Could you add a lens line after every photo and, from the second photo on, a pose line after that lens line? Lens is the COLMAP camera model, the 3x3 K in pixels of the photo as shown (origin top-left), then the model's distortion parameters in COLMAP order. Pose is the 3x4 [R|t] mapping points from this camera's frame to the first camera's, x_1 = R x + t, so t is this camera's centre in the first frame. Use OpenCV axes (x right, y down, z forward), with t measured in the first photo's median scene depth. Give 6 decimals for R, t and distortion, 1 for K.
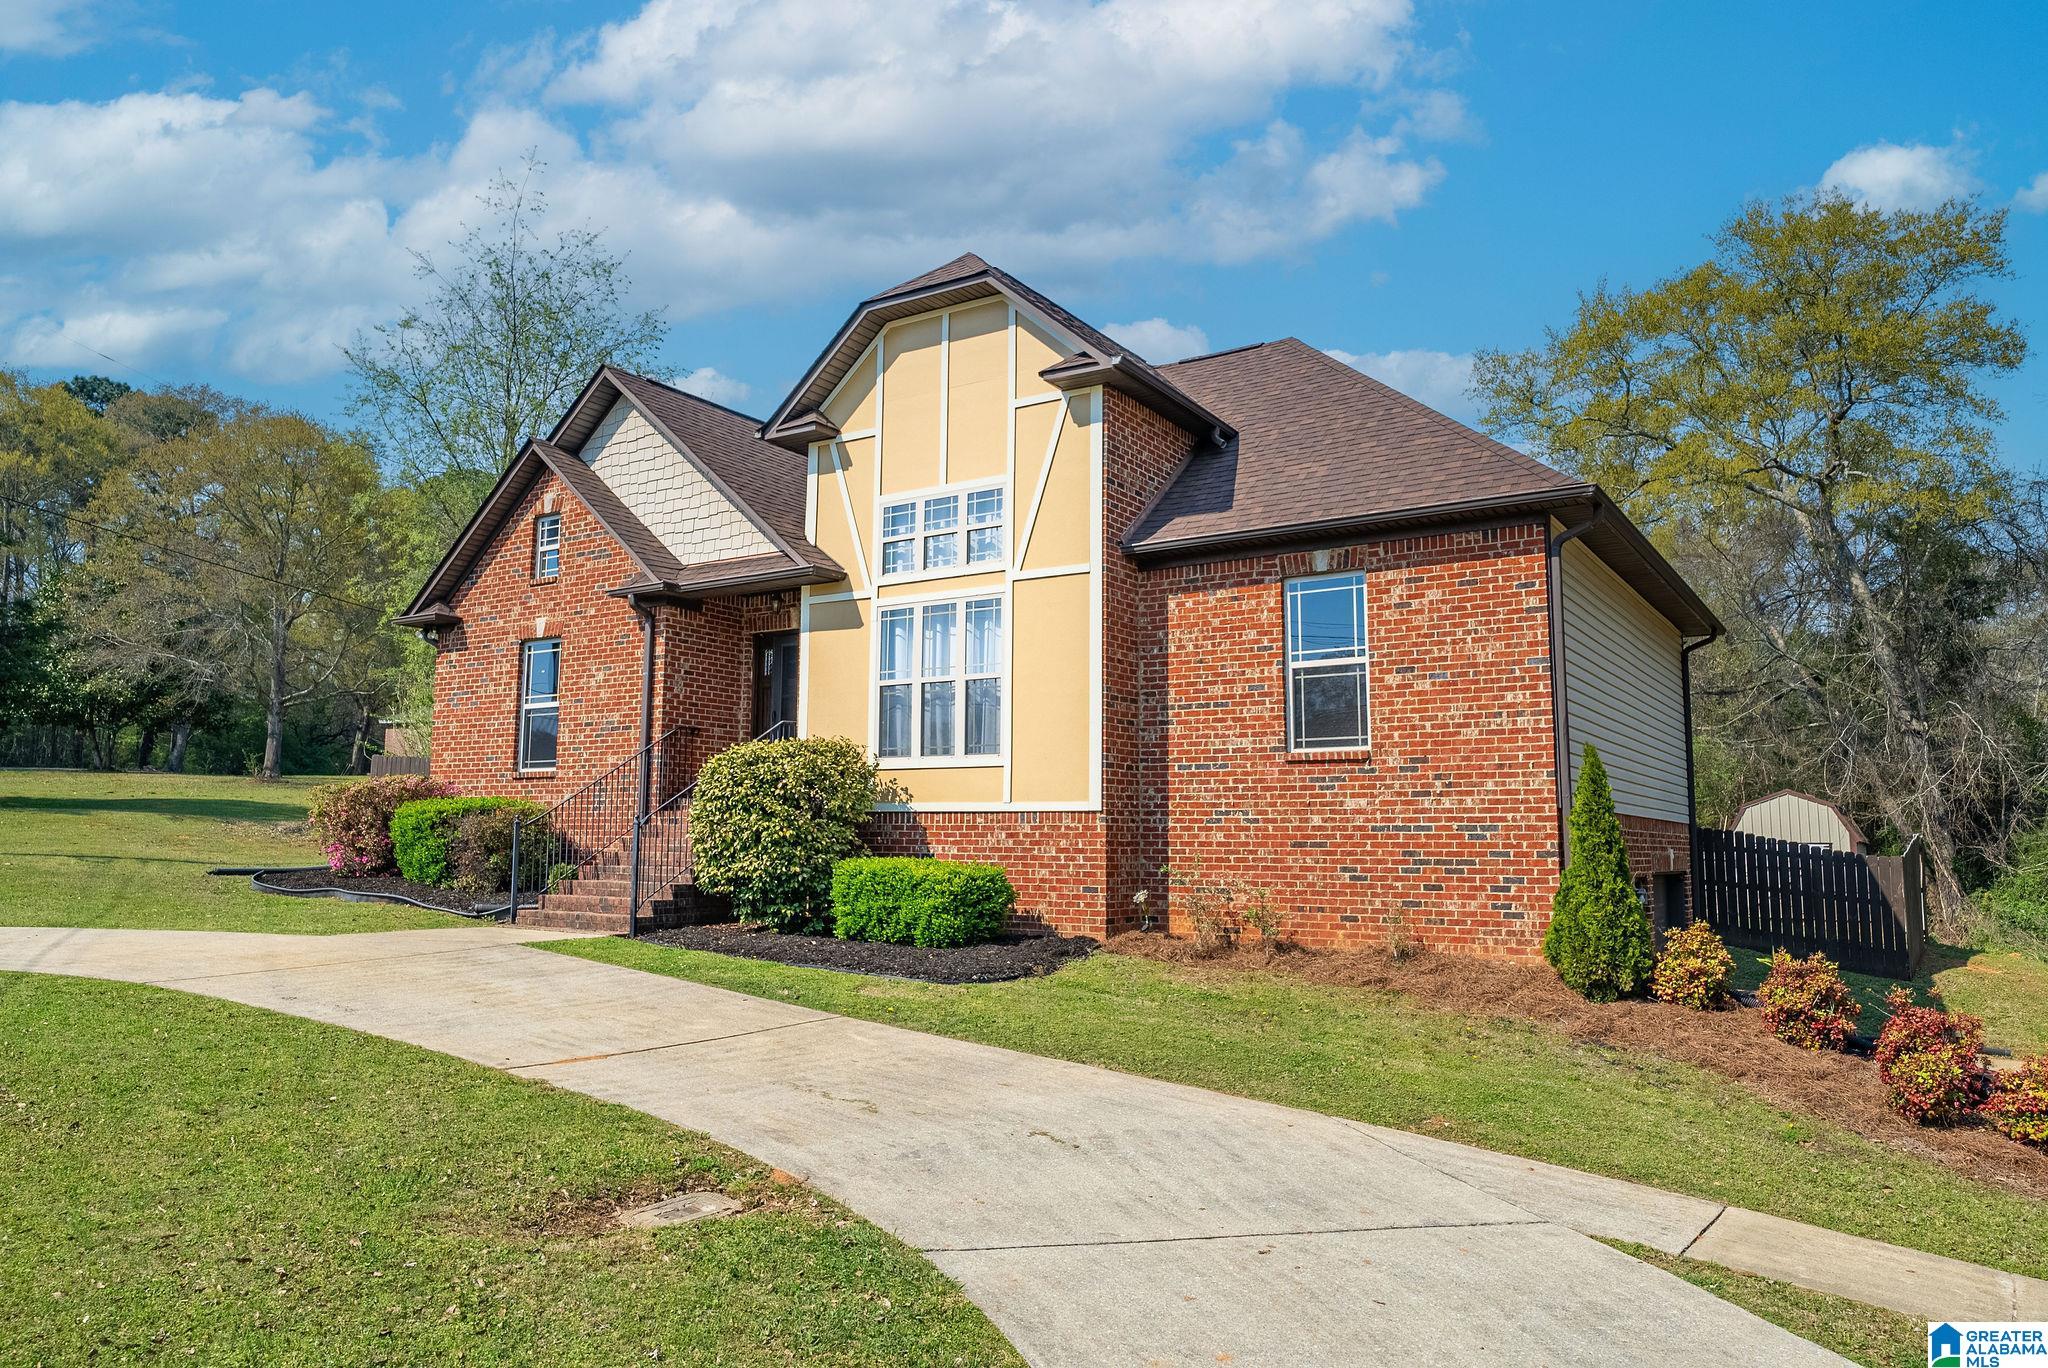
lens RADIAL K [[1376.9, 0, 1024.0], [0, 1376.9, 684.0], [0, 0, 1]] dist [0.006385, 0.001129]
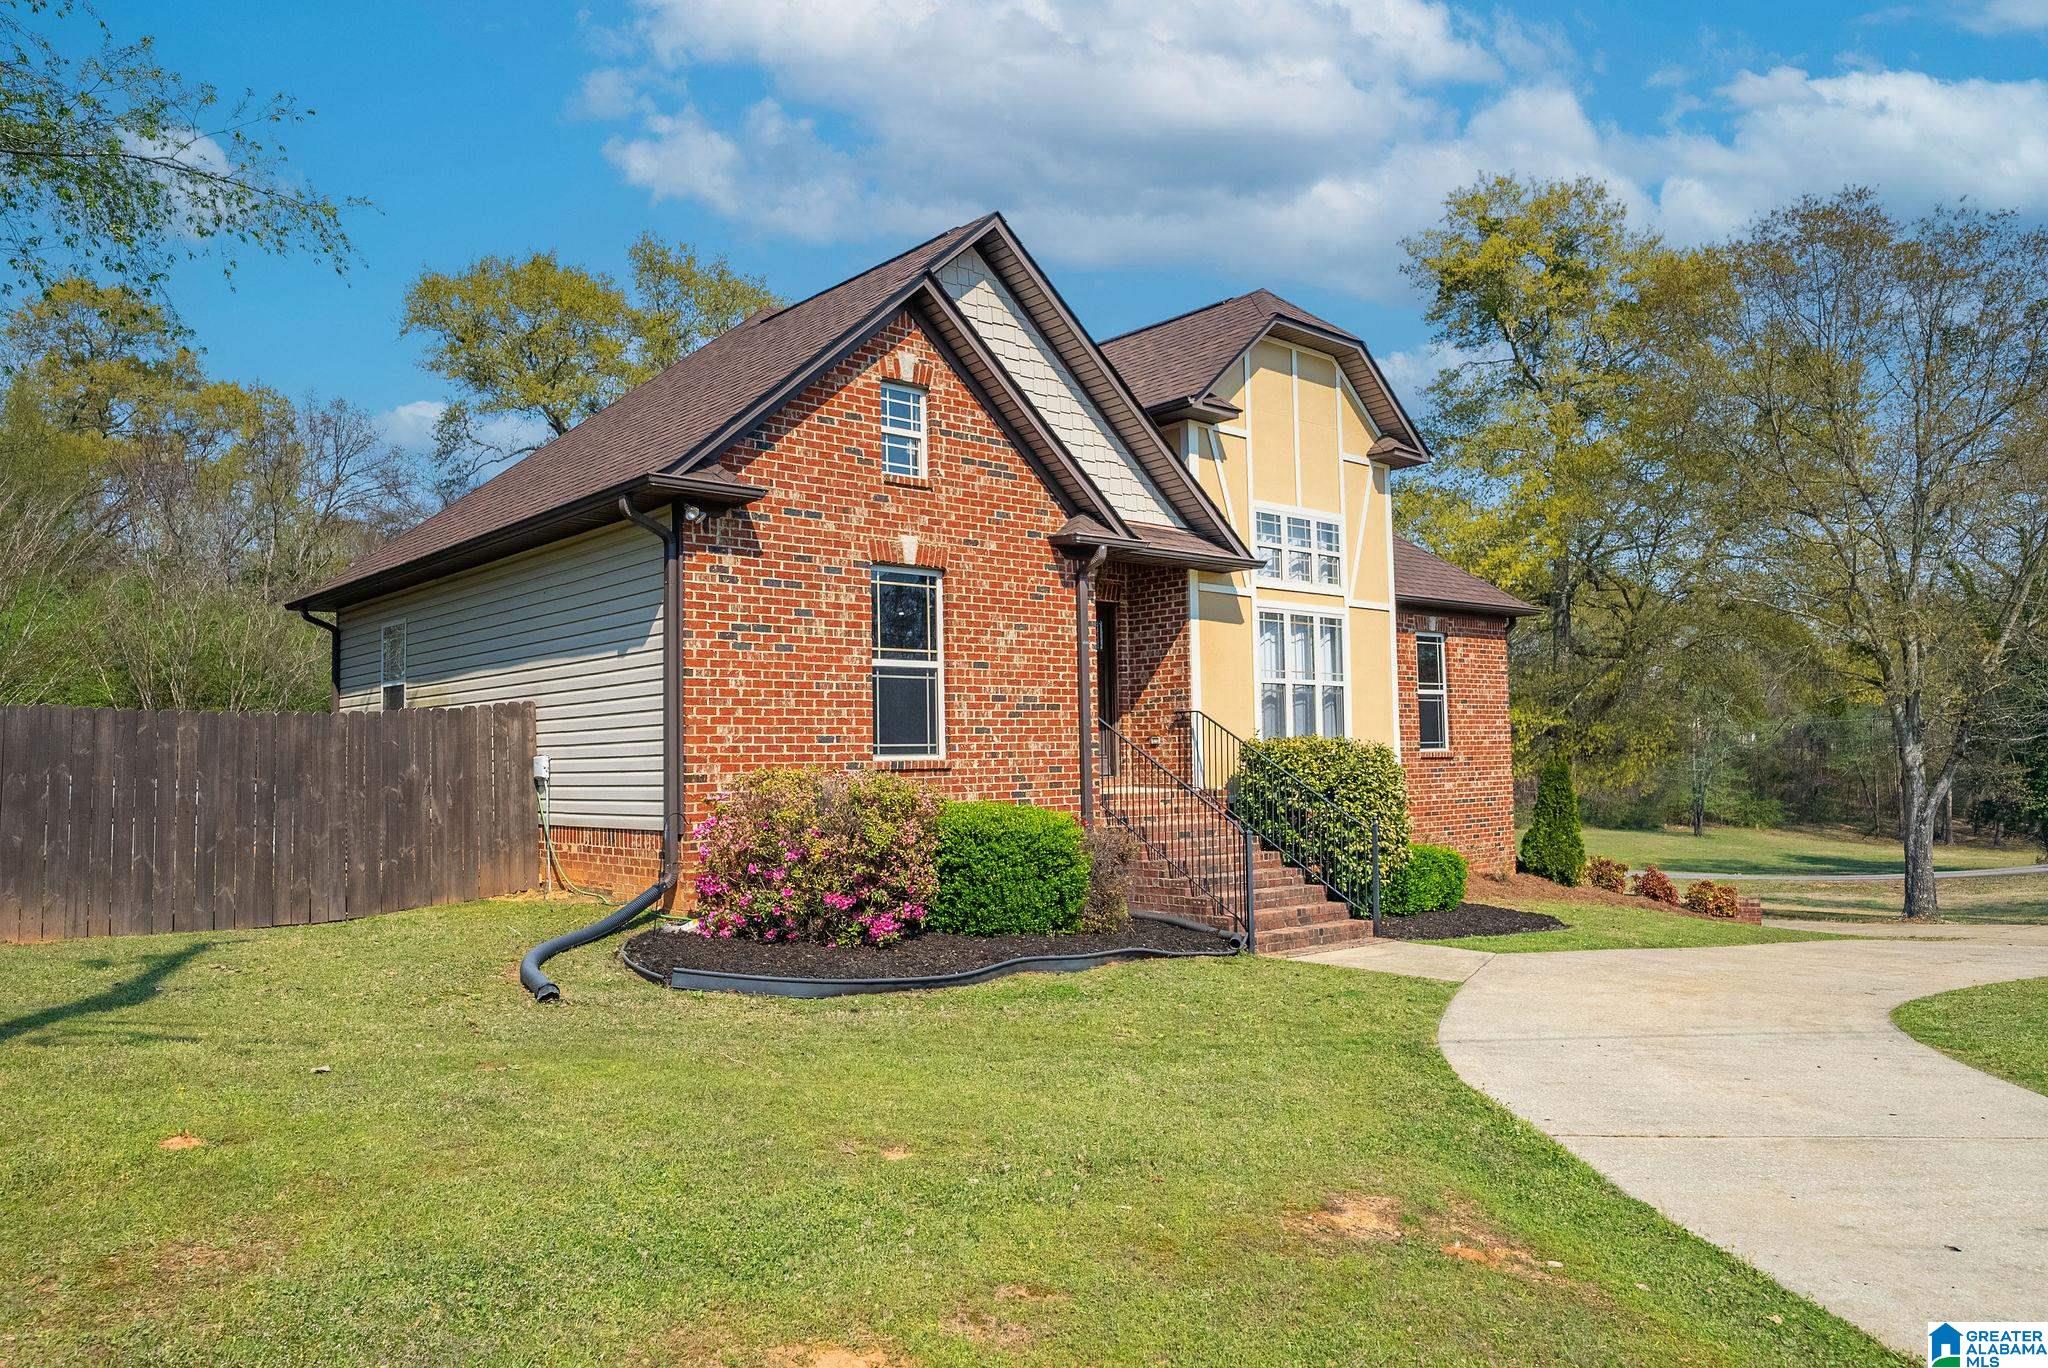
lens RADIAL K [[1376.9, 0, 1024.0], [0, 1376.9, 684.0], [0, 0, 1]] dist [0.006385, 0.001129]
pose [[0.261850, 0.042031, 0.964193, -1.294230], [-0.092549, 0.995541, -0.018264, 0.042458], [-0.960661, -0.084452, 0.264573, 0.990120]]
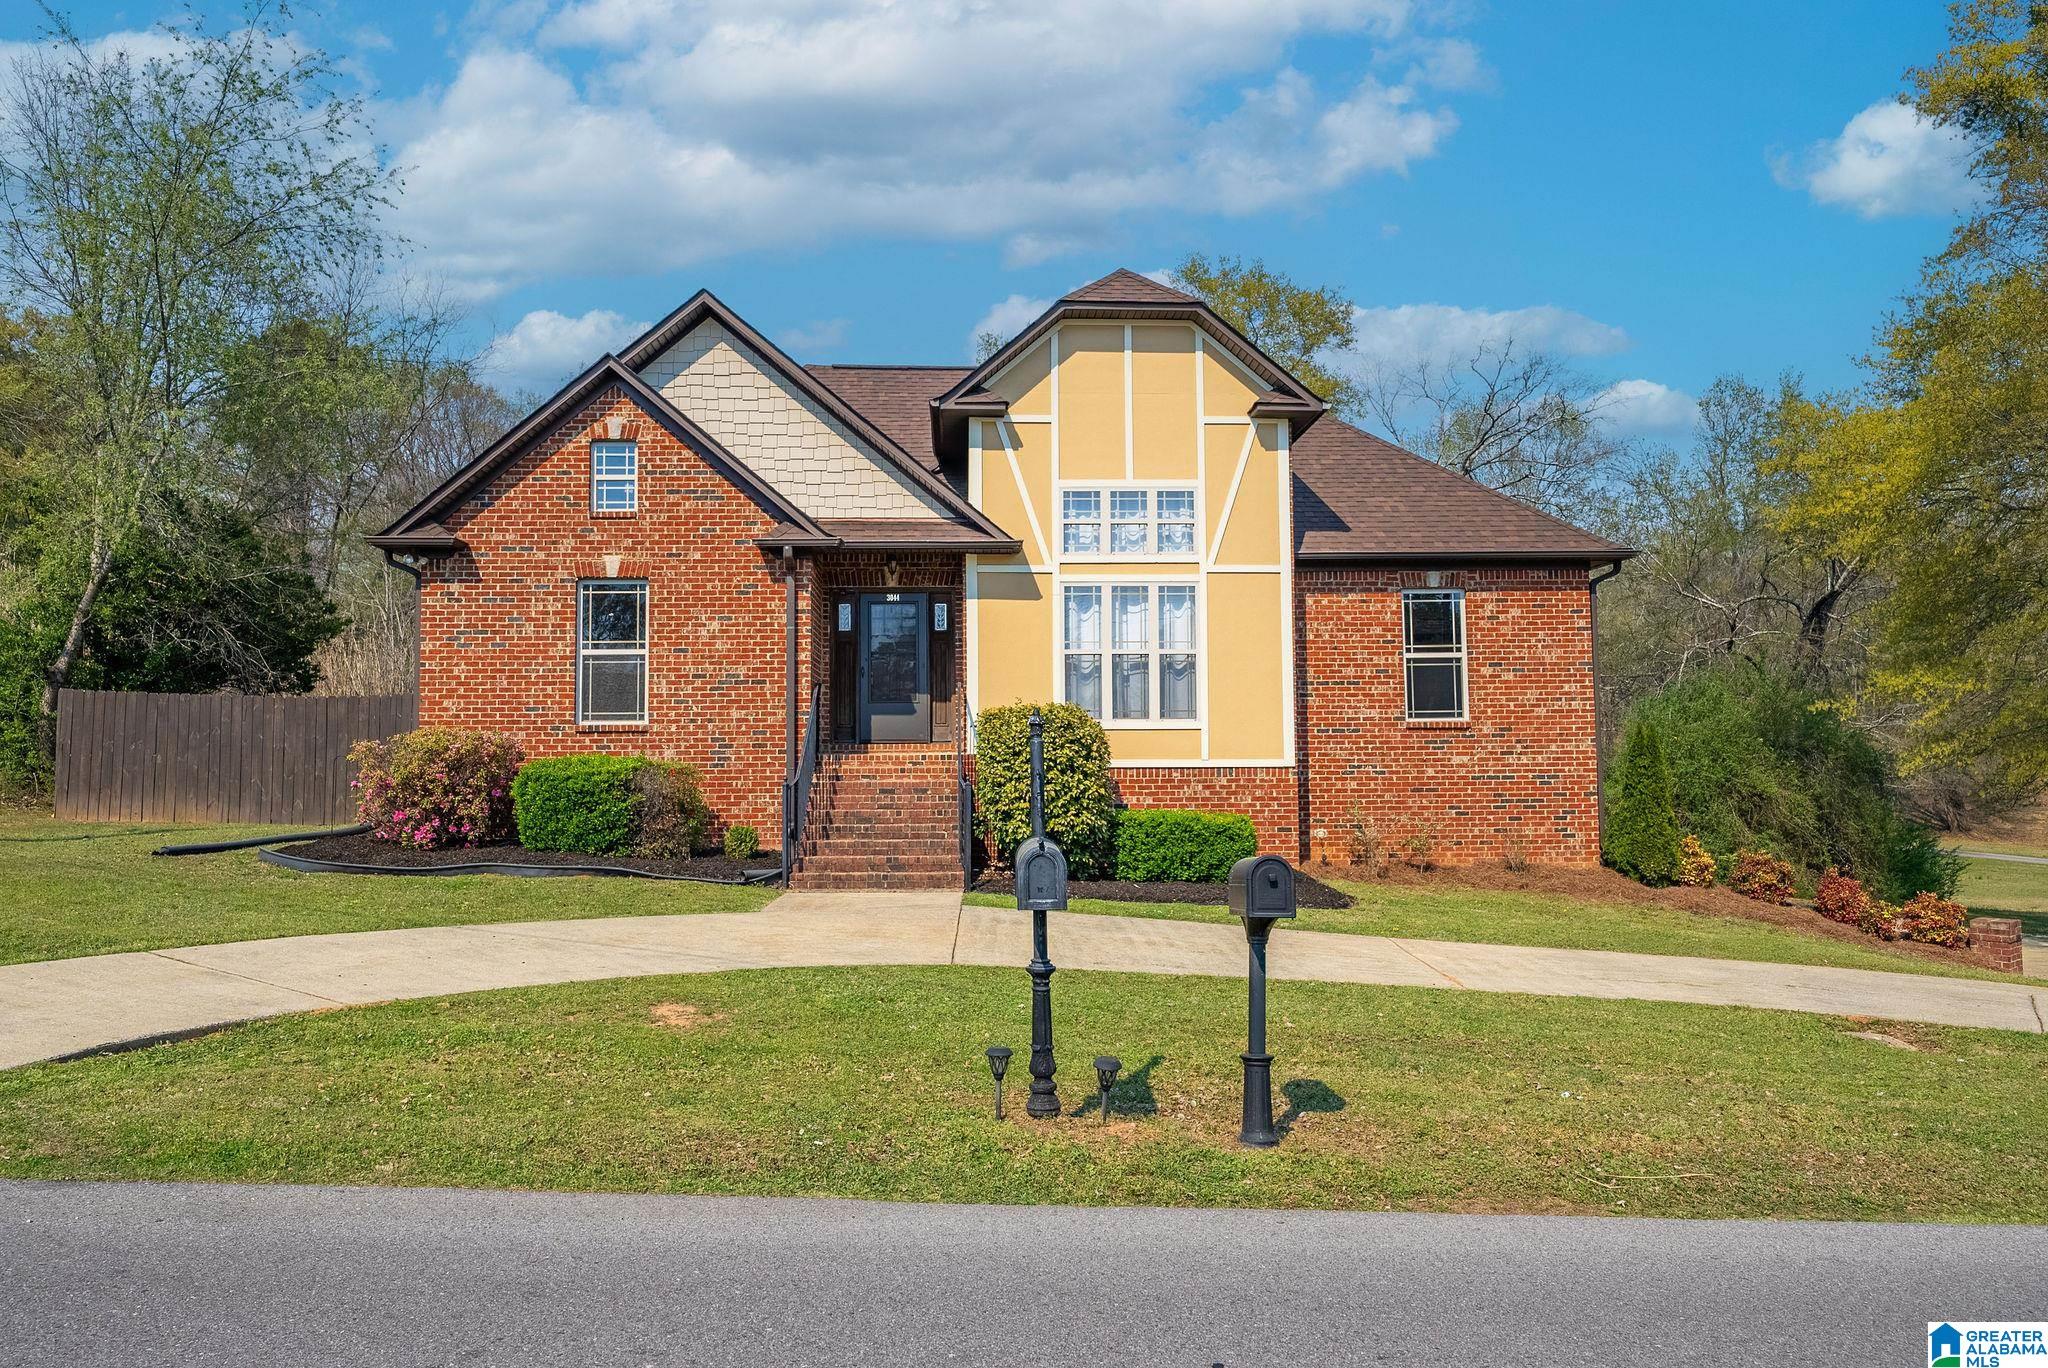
lens RADIAL K [[1376.9, 0, 1024.0], [0, 1376.9, 684.0], [0, 0, 1]] dist [0.006385, 0.001129]
pose [[0.811201, 0.019948, 0.584428, -0.860356], [-0.054436, 0.997654, 0.041507, -0.020855], [-0.582229, -0.065484, 0.810383, 0.132877]]
